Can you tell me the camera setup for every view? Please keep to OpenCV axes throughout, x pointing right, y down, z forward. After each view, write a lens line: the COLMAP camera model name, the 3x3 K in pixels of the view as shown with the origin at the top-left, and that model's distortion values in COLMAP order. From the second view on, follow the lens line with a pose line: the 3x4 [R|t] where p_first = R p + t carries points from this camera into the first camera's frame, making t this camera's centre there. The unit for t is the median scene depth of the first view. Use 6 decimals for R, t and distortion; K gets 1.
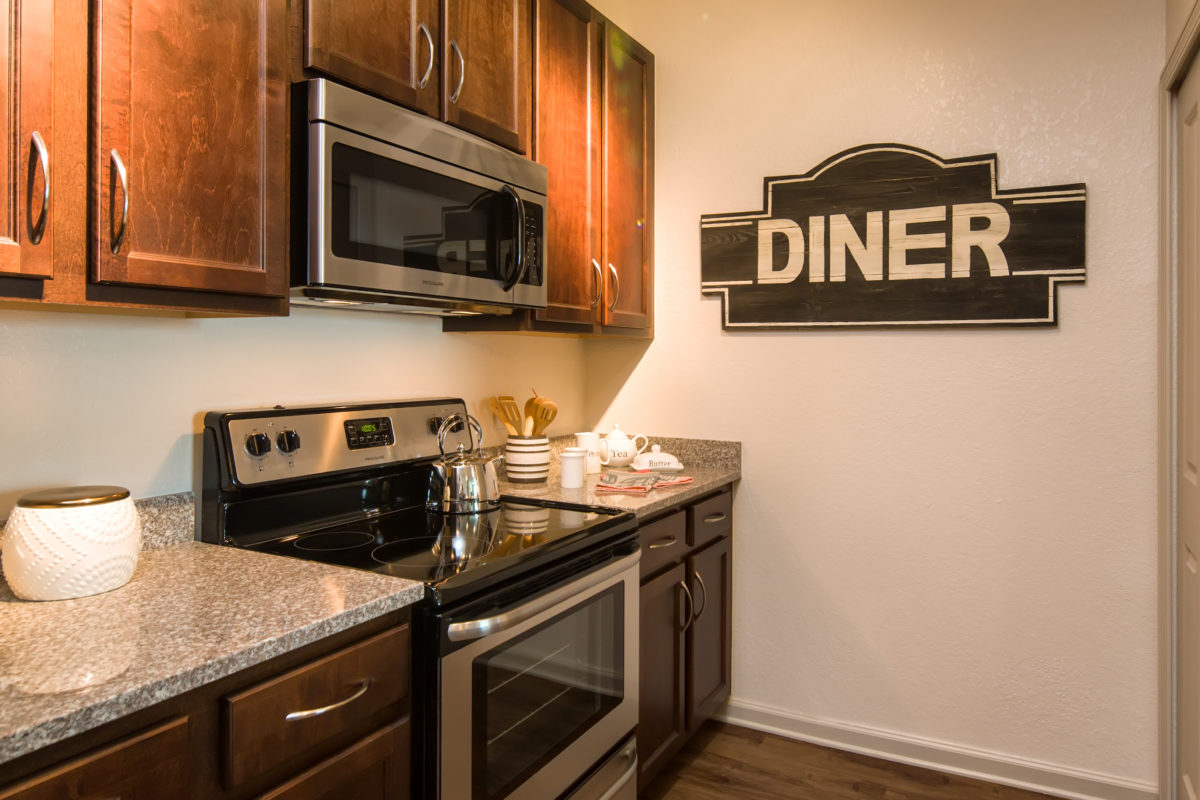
lens RADIAL K [[759.5, 0, 666.5], [0, 759.5, 370.5], [0, 0, 1]] dist [0.002532, -0.007654]
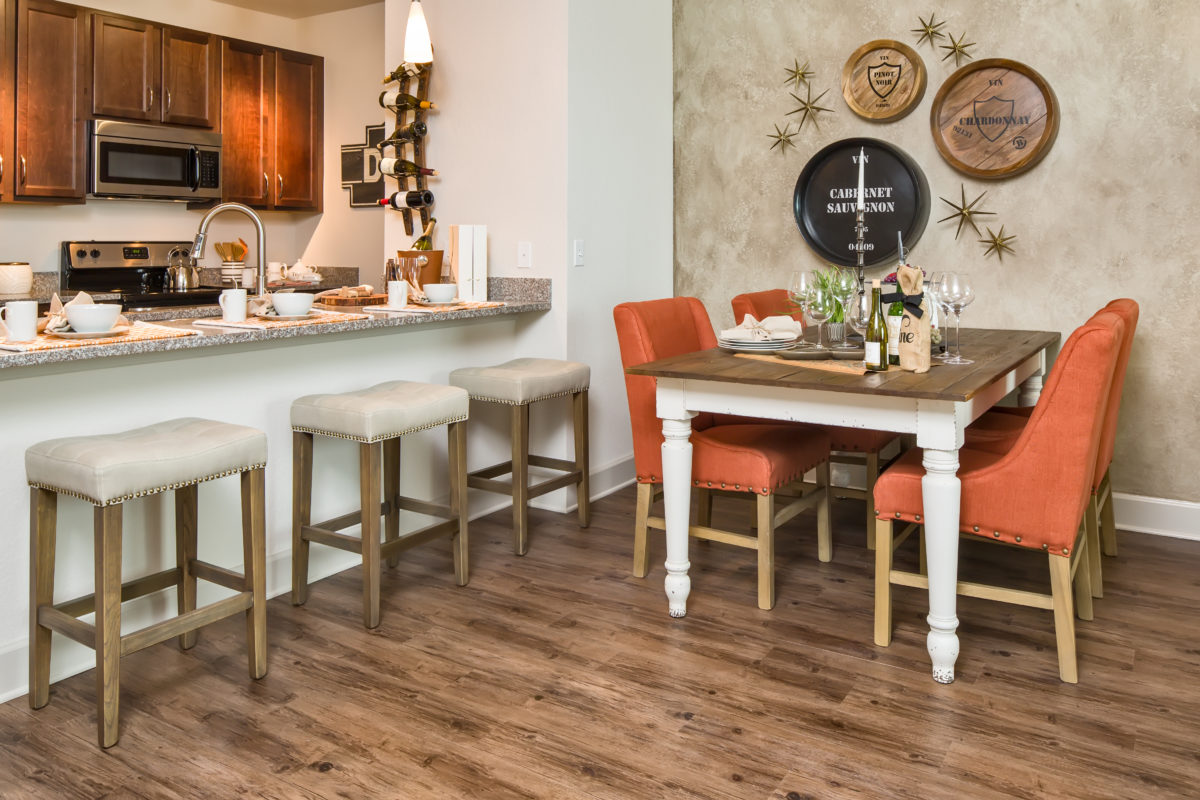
lens RADIAL K [[858.0, 0, 623.0], [0, 858.0, 241.2], [0, 0, 1]] dist [-0.021786, 0.002876]
pose [[0.996325, -0.007486, -0.085327, 1.095484], [0.006201, 0.999863, -0.015318, 0.078179], [0.085430, 0.014732, 0.996235, -1.225739]]
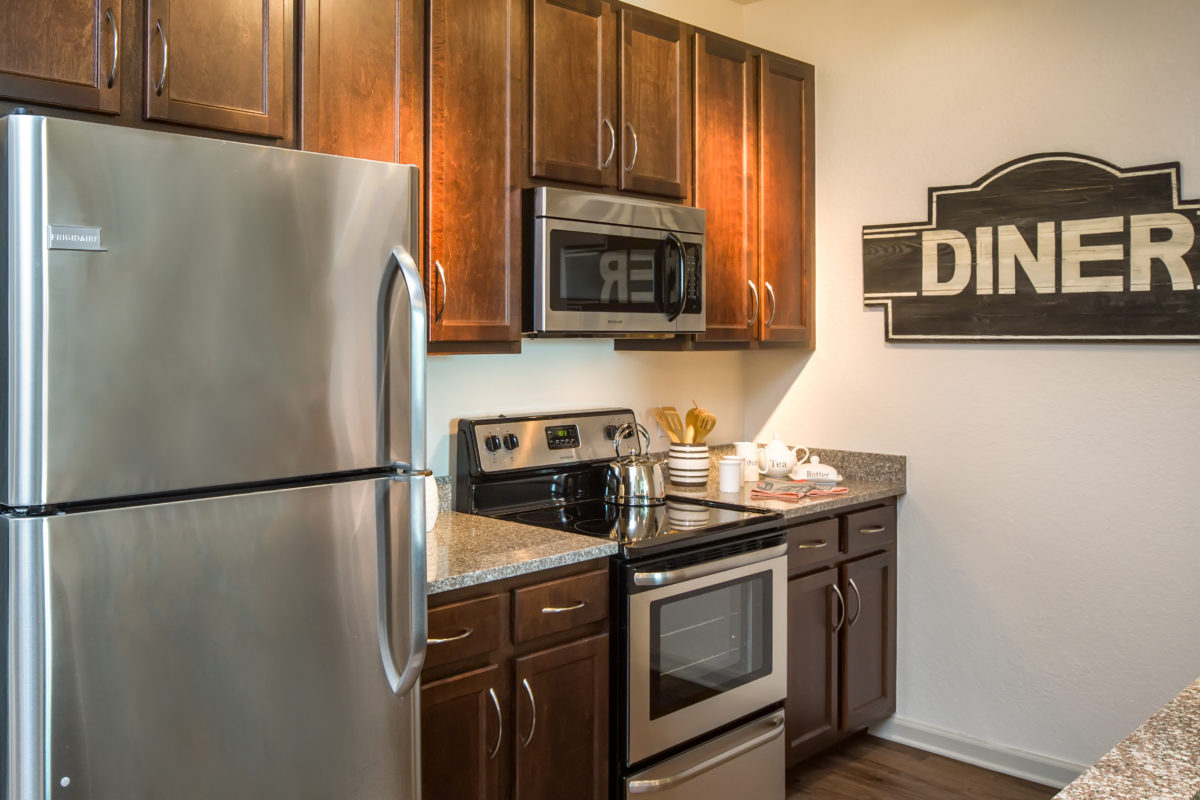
lens RADIAL K [[1044.7, 0, 496.1], [0, 1044.7, 339.8], [0, 0, 1]] dist [-0.002551, -0.007580]
pose [[0.935362, -0.005148, -0.353655, 0.095745], [-0.000184, 0.999887, -0.015041, -0.042677], [0.353692, 0.014134, 0.935255, -0.536438]]
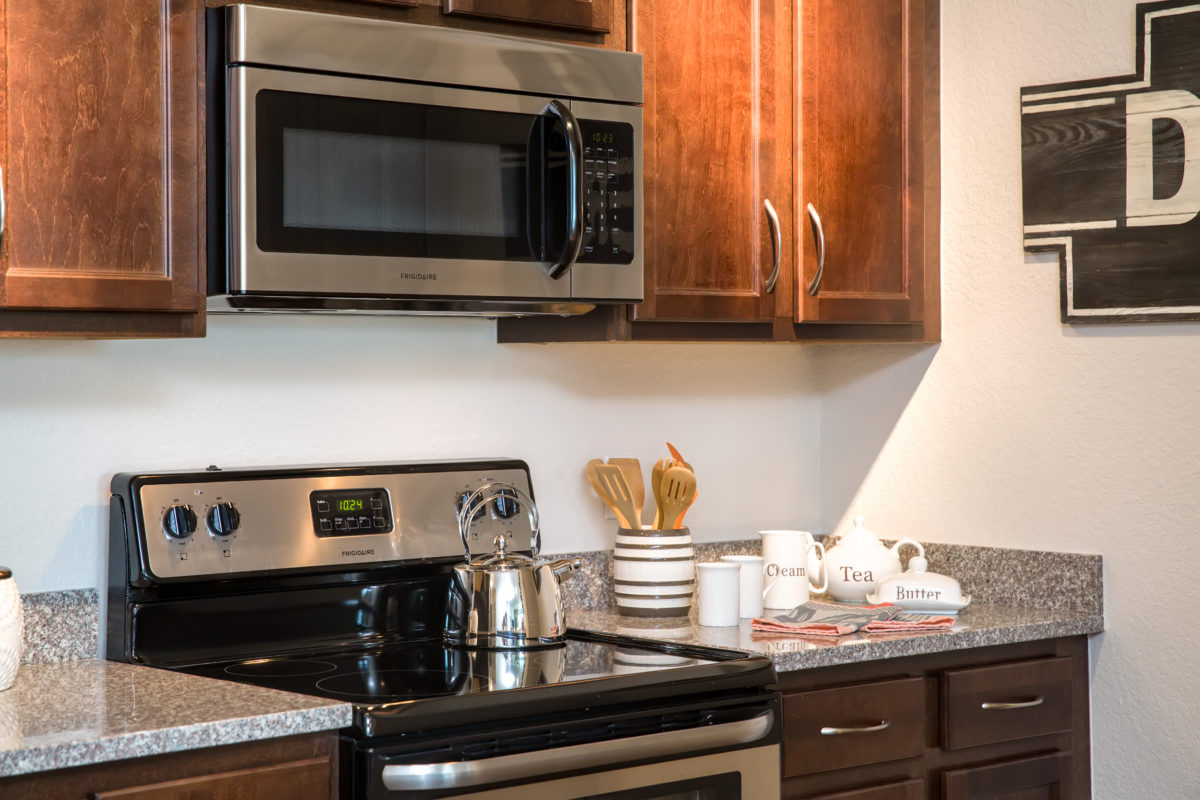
lens RADIAL K [[2217.9, 0, 617.8], [0, 2217.9, 370.1], [0, 0, 1]] dist [0.171496, 0.000000]
pose [[0.927617, -0.012871, -0.373312, 0.409263], [0.006642, 0.999817, -0.017967, -0.000081], [0.373475, 0.014187, 0.927532, -0.507841]]
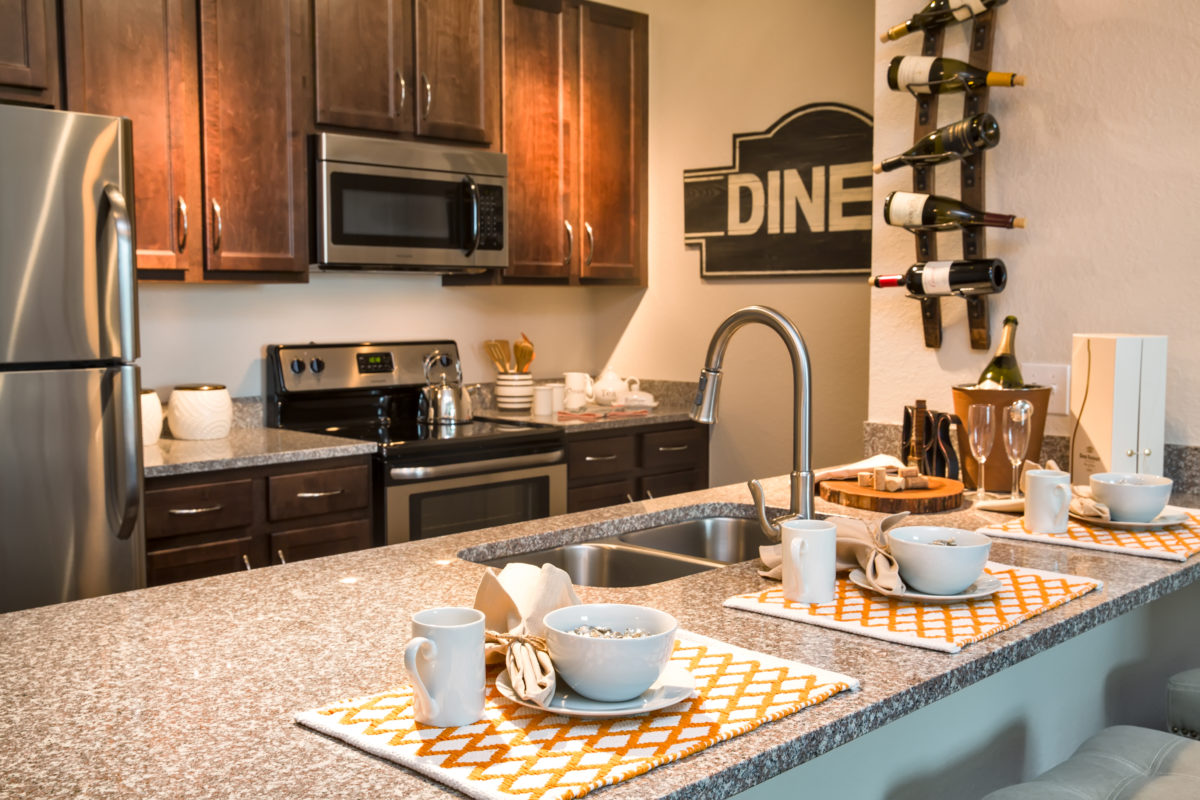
lens RADIAL K [[1199.6, 0, 610.6], [0, 1199.6, 405.0], [0, 0, 1]] dist [0.004151, 0.000000]
pose [[0.953225, 0.017675, -0.301744, 0.556286], [0.003498, 0.997577, 0.069487, 0.007245], [0.302241, -0.067292, 0.950853, -0.780011]]
